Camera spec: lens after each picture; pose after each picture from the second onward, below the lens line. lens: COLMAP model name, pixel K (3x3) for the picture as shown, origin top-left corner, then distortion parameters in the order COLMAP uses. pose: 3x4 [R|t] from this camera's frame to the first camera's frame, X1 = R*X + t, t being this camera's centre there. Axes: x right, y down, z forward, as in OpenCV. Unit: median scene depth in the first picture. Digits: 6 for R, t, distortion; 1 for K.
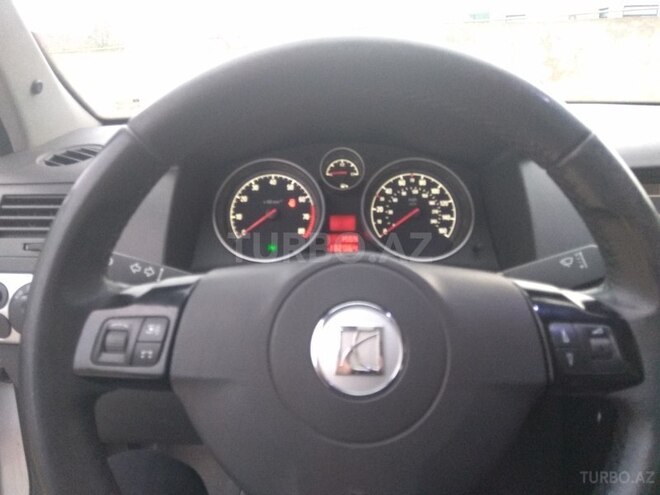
lens RADIAL K [[502.7, 0, 330.0], [0, 502.7, 247.5], [0, 0, 1]] dist [0.100388, -0.136214]
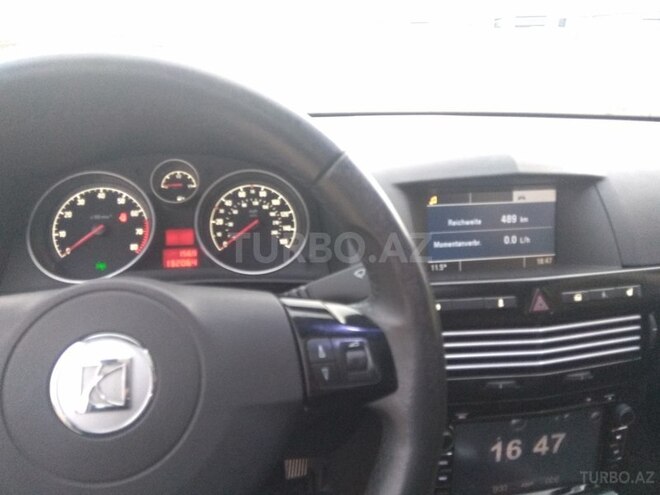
lens RADIAL K [[502.7, 0, 330.0], [0, 502.7, 247.5], [0, 0, 1]] dist [0.100388, -0.136214]
pose [[0.985651, -0.037423, 0.164598, 0.147547], [0.038138, 0.999272, -0.001183, -0.016387], [-0.164434, 0.007444, 0.986360, -0.005449]]
